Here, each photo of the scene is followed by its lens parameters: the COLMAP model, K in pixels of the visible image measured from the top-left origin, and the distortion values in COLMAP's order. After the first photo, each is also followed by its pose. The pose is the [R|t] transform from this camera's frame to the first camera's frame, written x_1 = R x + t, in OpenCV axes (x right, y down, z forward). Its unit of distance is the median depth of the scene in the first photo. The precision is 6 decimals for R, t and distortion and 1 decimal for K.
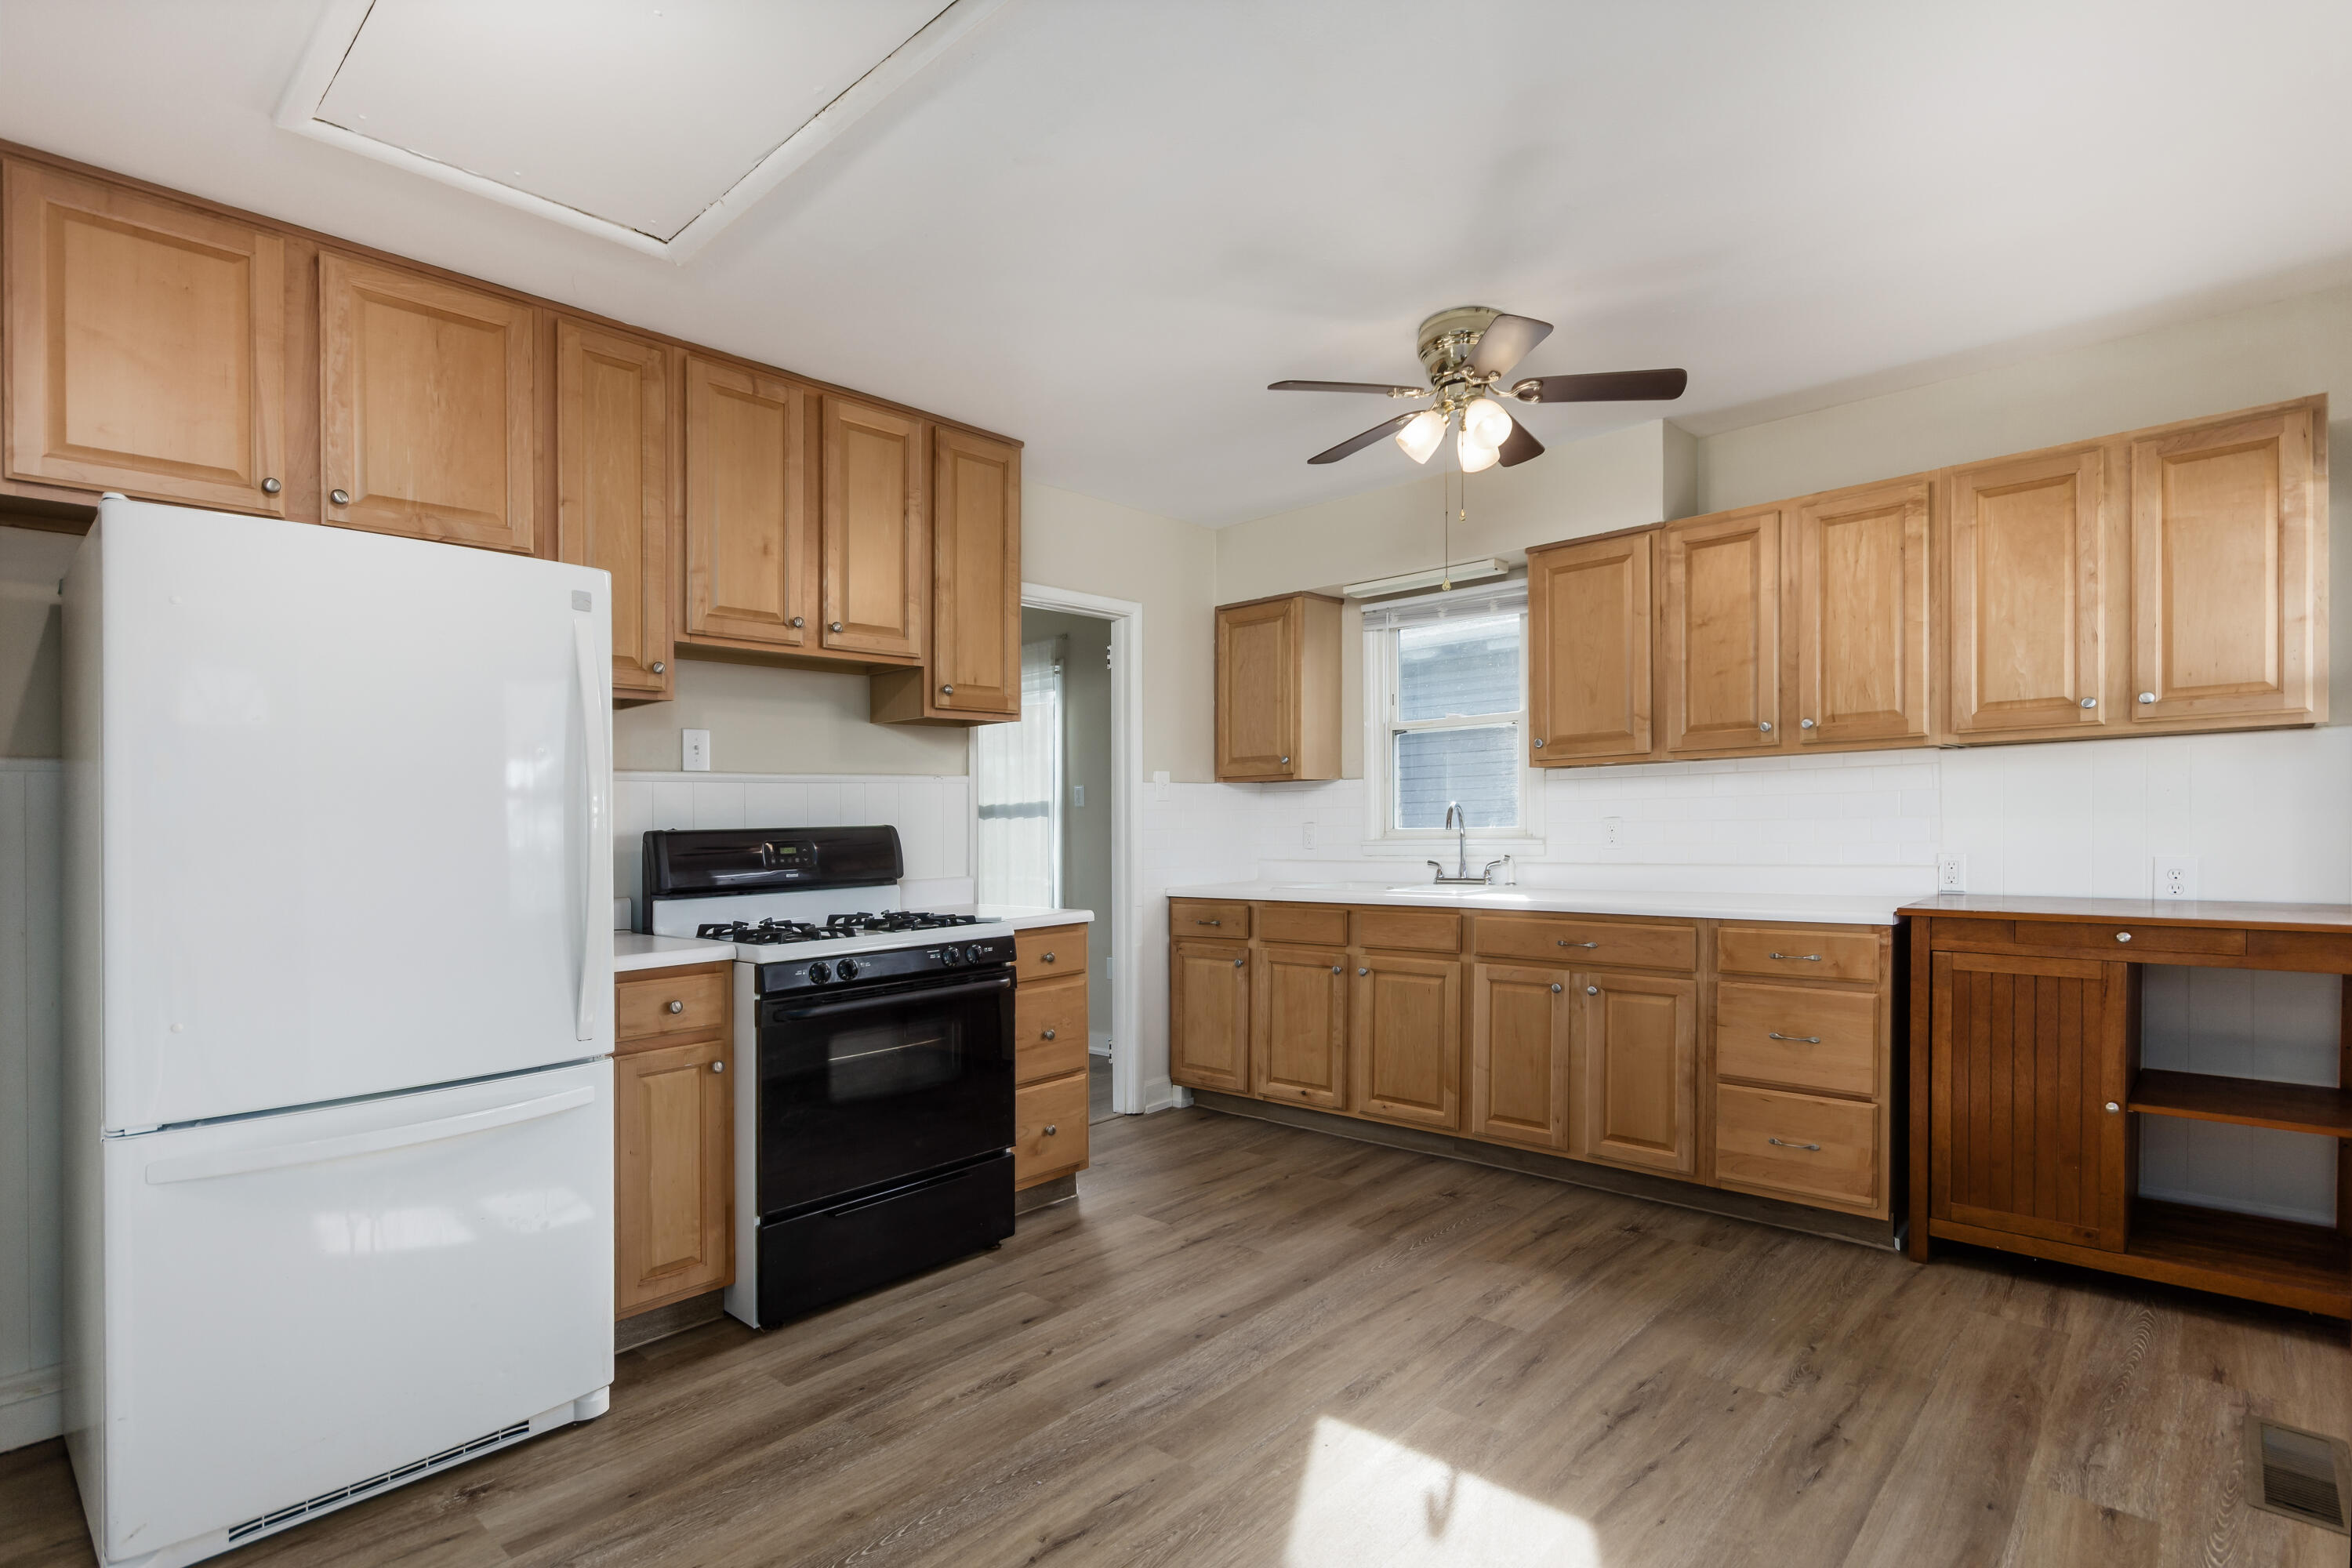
lens RADIAL K [[1139.9, 0, 1176.0], [0, 1139.9, 784.0], [0, 0, 1]] dist [0.000031, 0.000107]
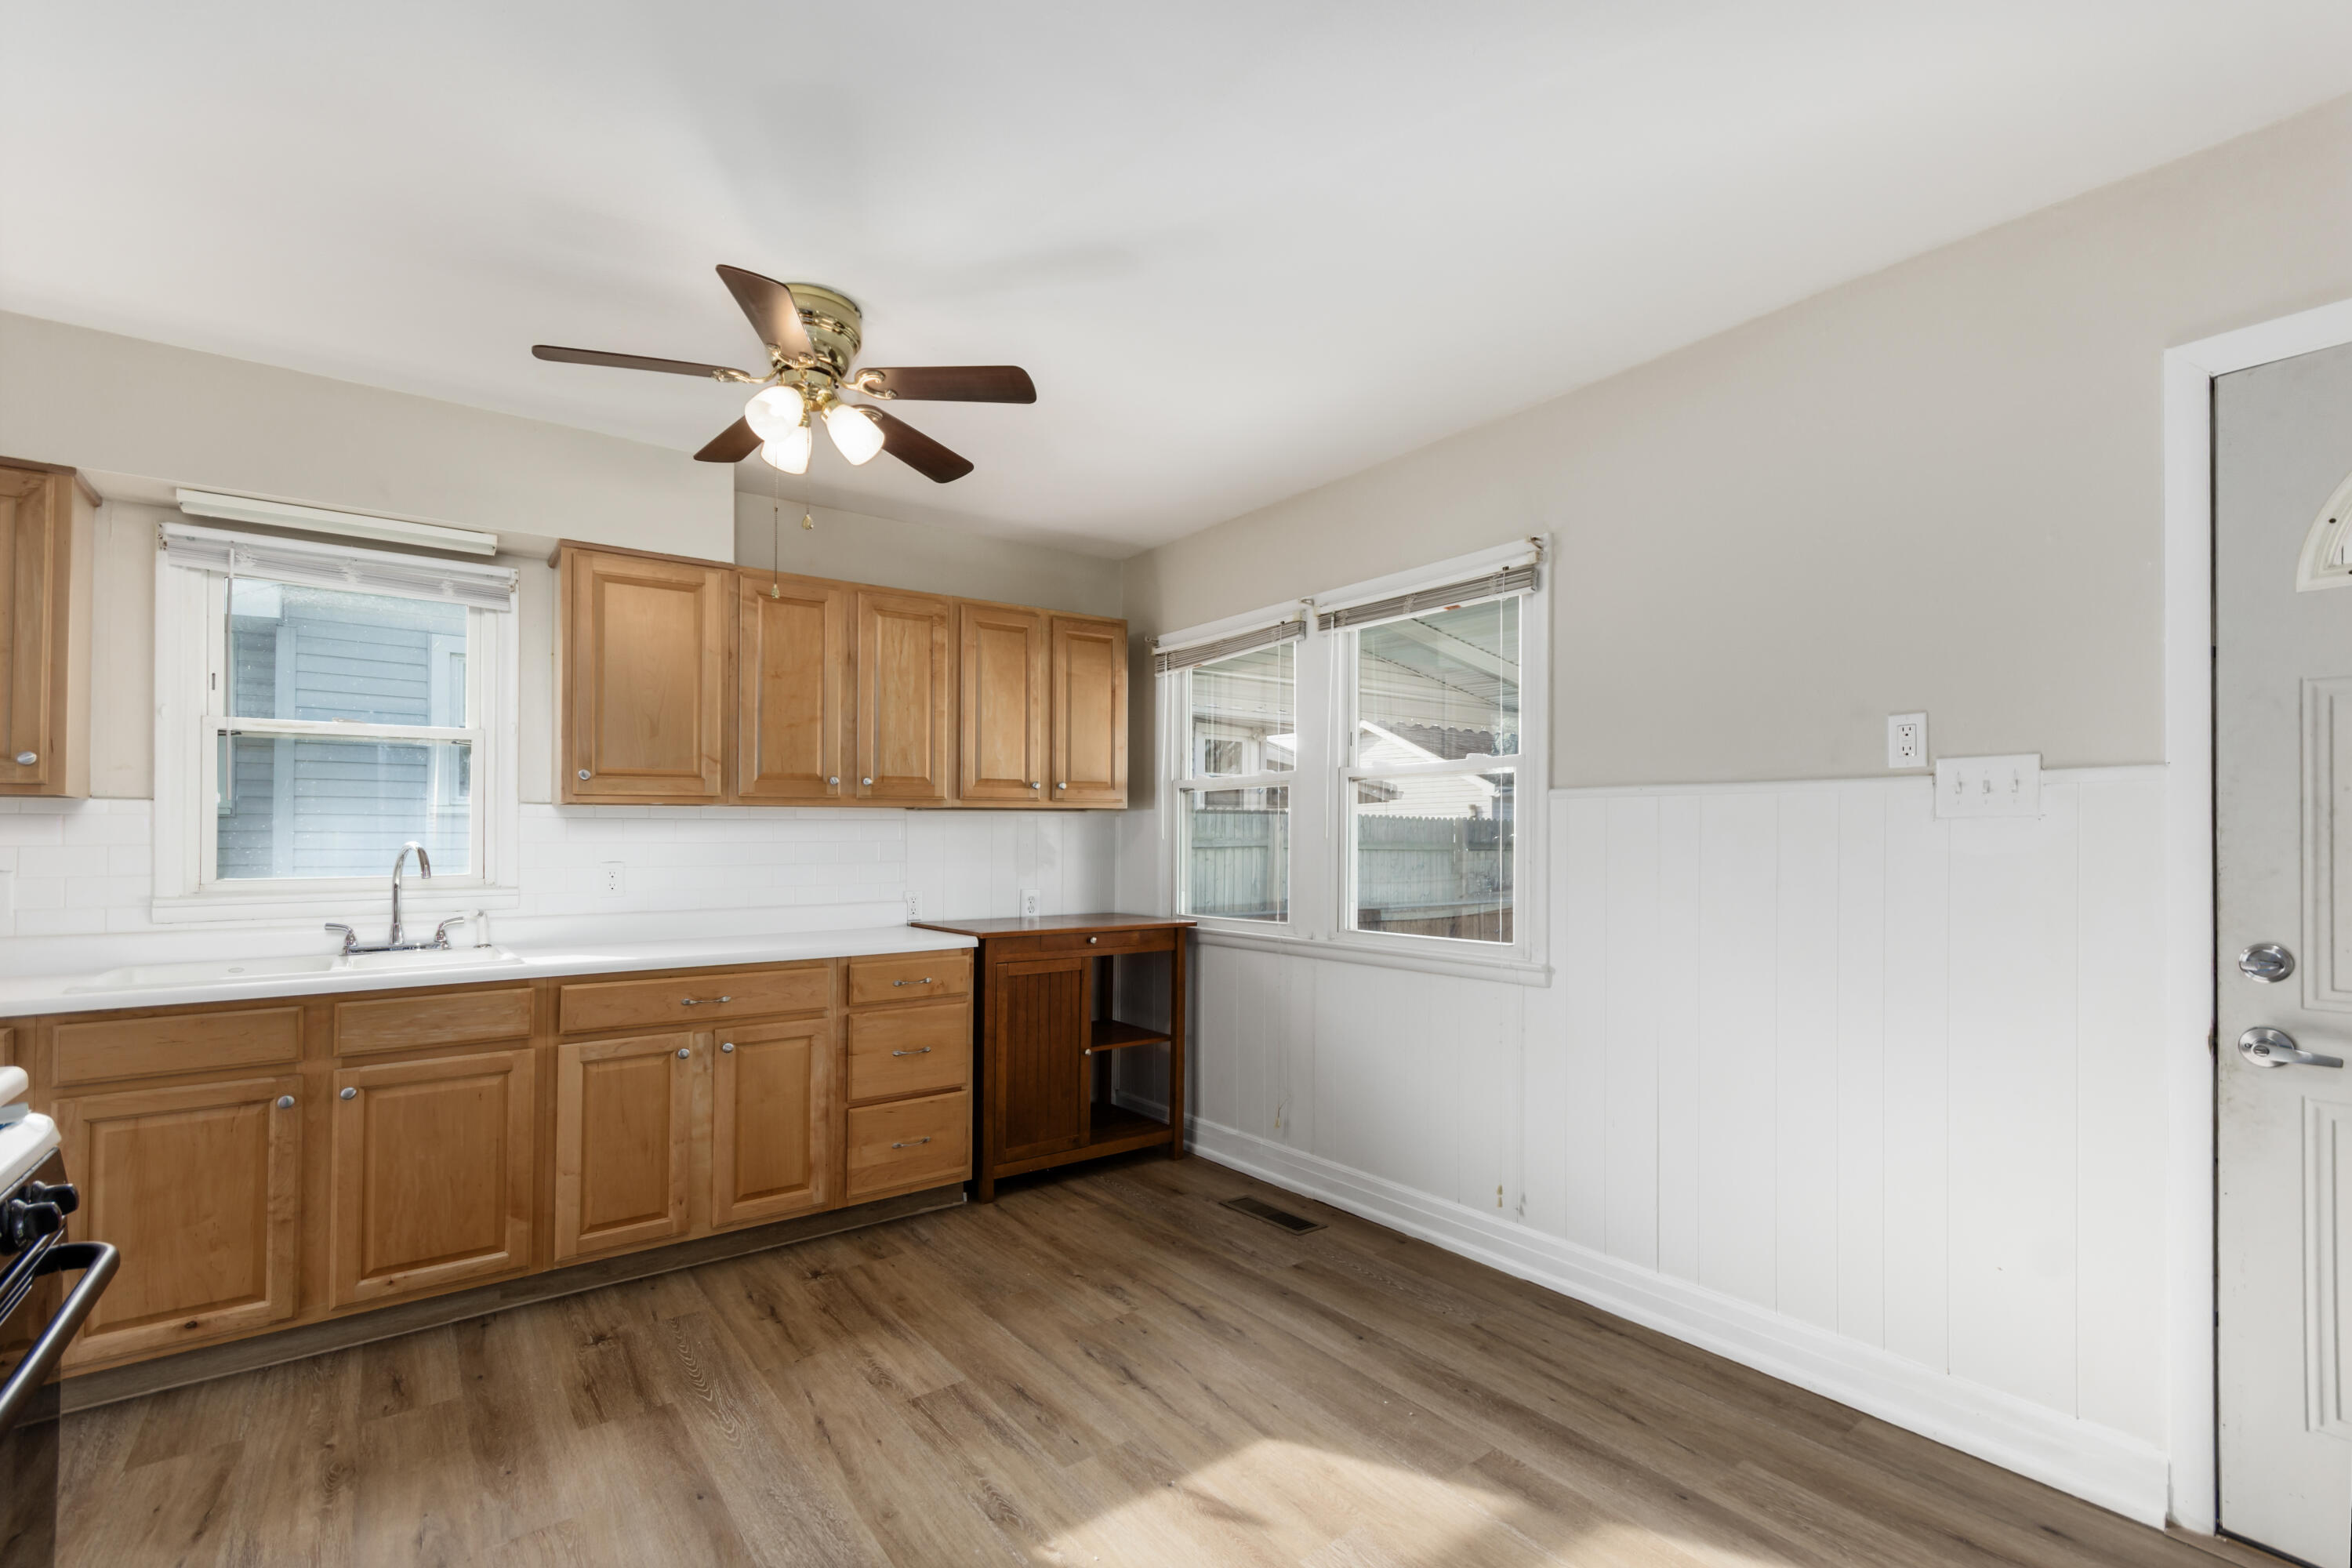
lens RADIAL K [[1033.2, 0, 1178.4], [0, 1033.2, 834.4], [0, 0, 1]] dist [0.000313, 0.000013]
pose [[0.175024, 0.028263, 0.984158, -0.454535], [-0.029249, 0.999296, -0.023496, 0.017142], [-0.984130, -0.024673, 0.175727, 0.545938]]
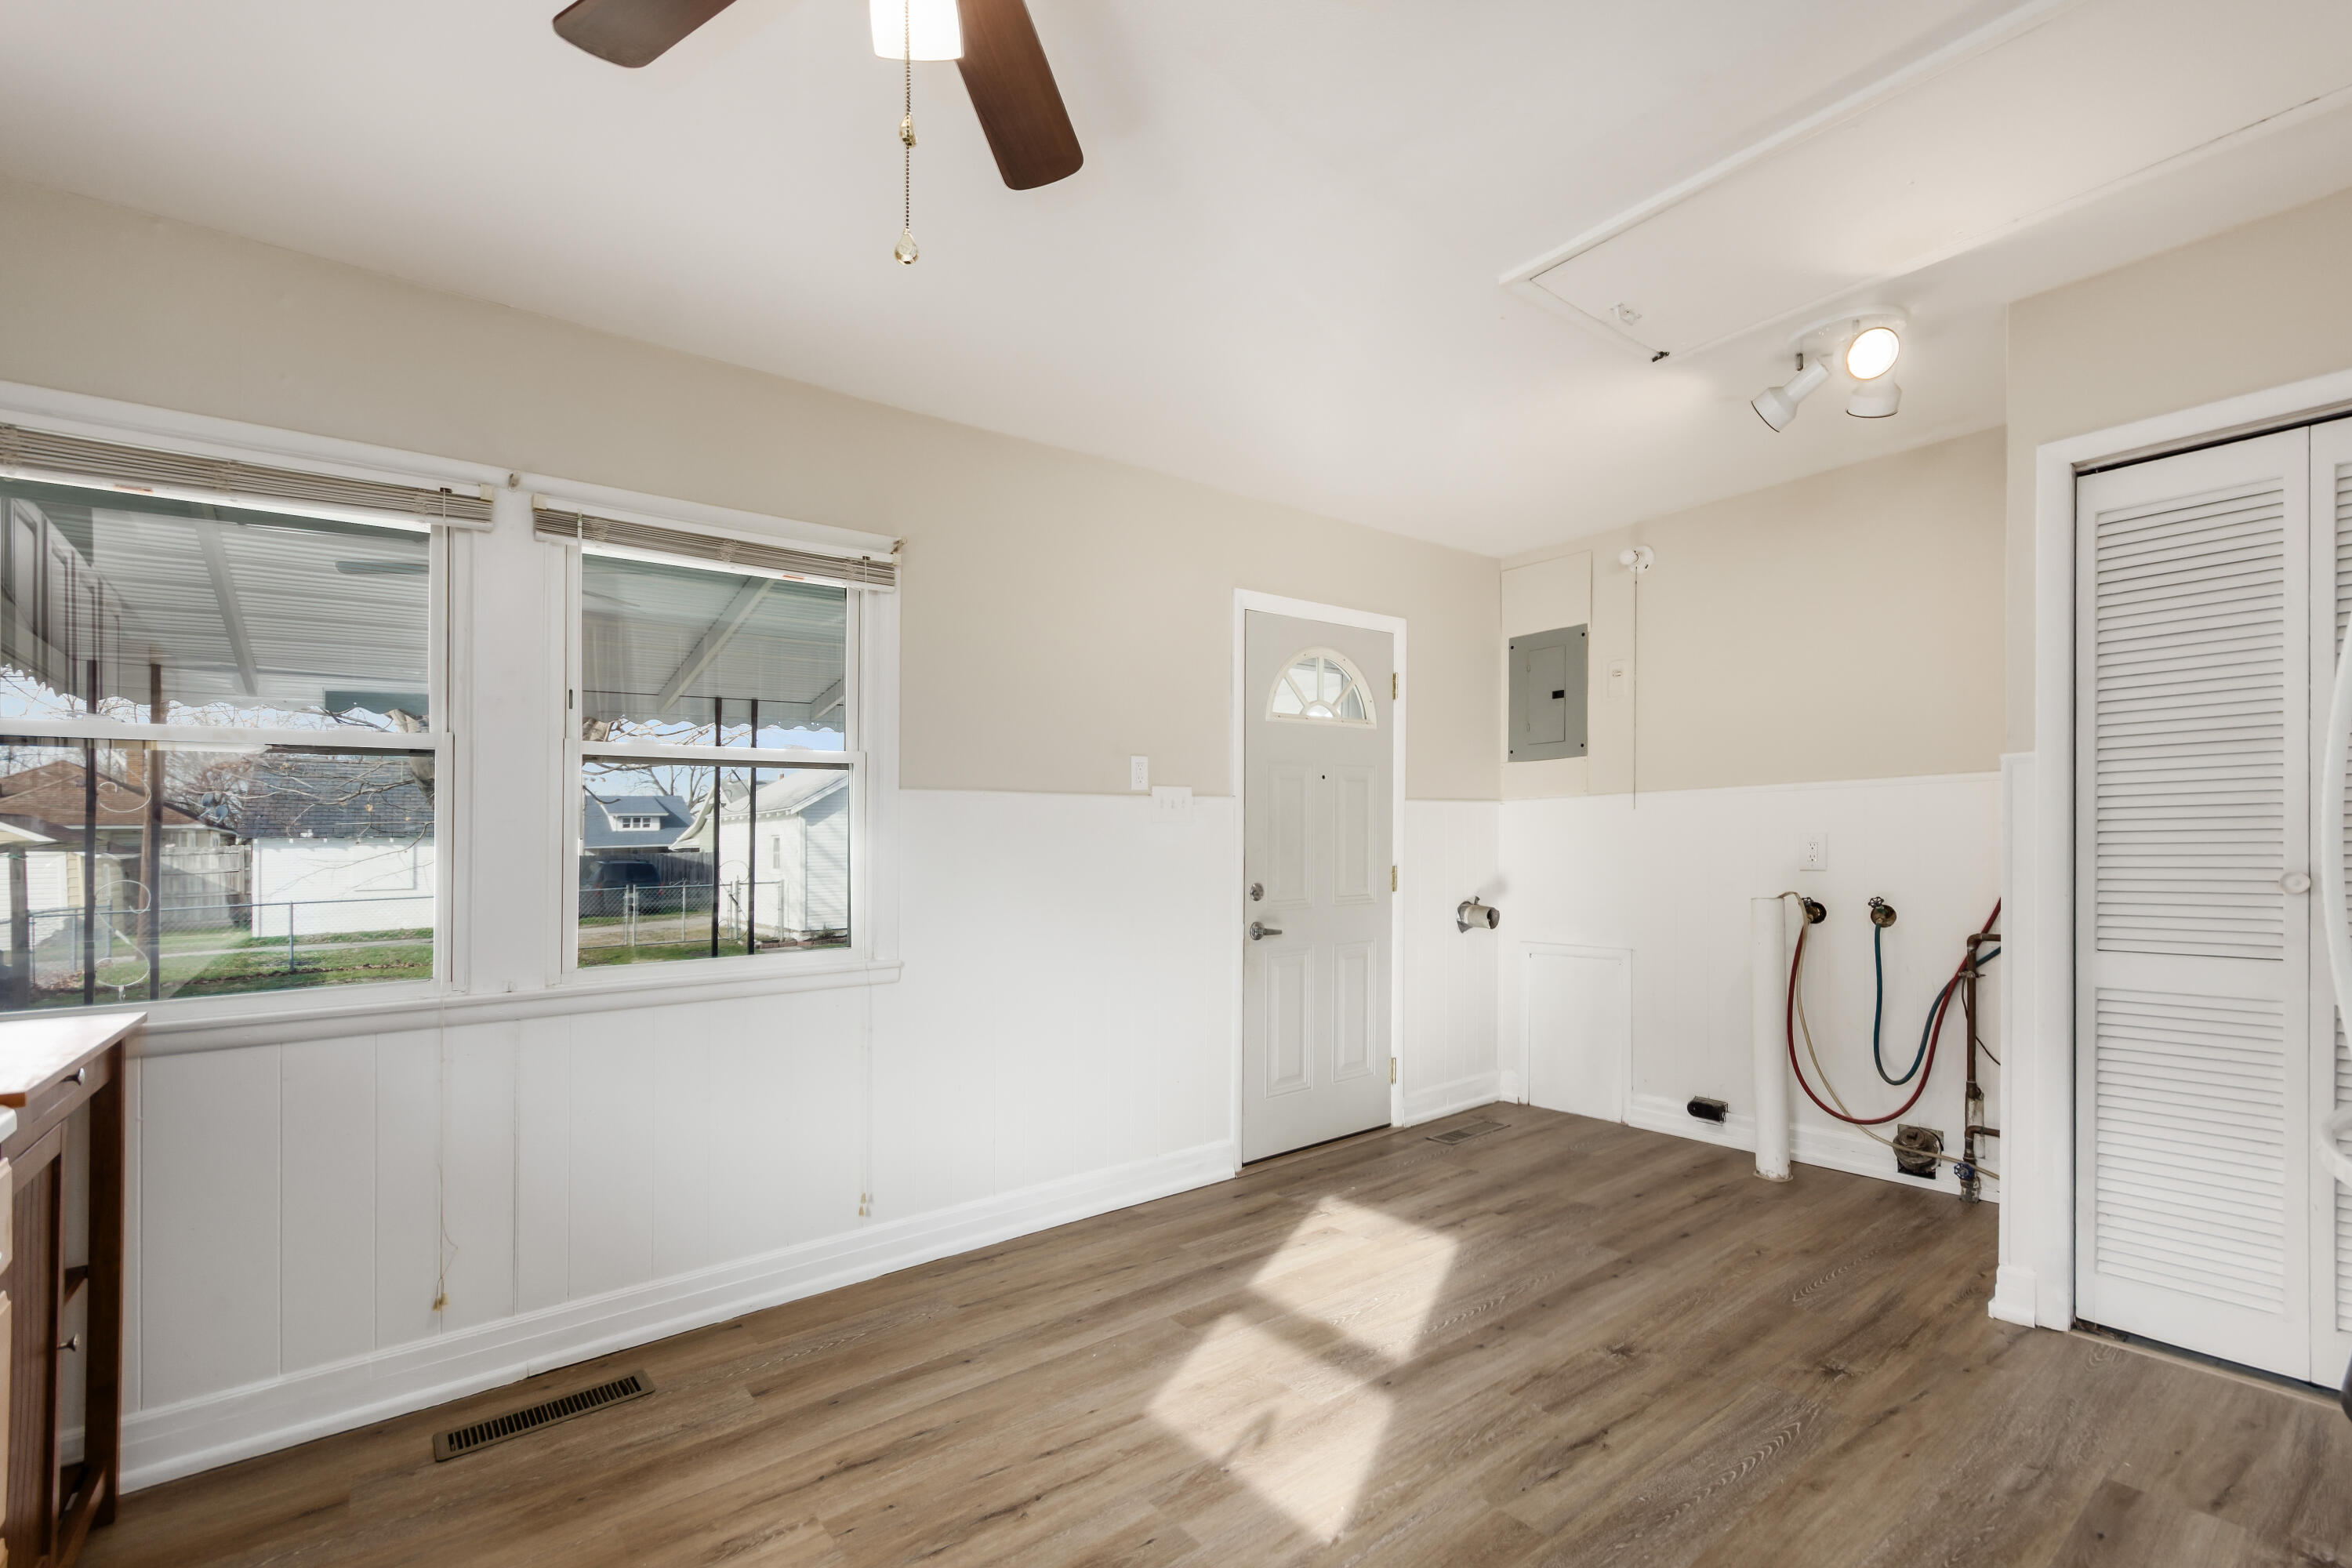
lens RADIAL K [[1045.2, 0, 1205.0], [0, 1045.2, 877.5], [0, 0, 1]] dist [-0.002011, -0.000258]
pose [[-0.988657, 0.037926, 0.145324, 0.066809], [0.038421, 0.999261, 0.000604, 0.036740], [-0.145193, 0.006181, -0.989384, 1.258312]]
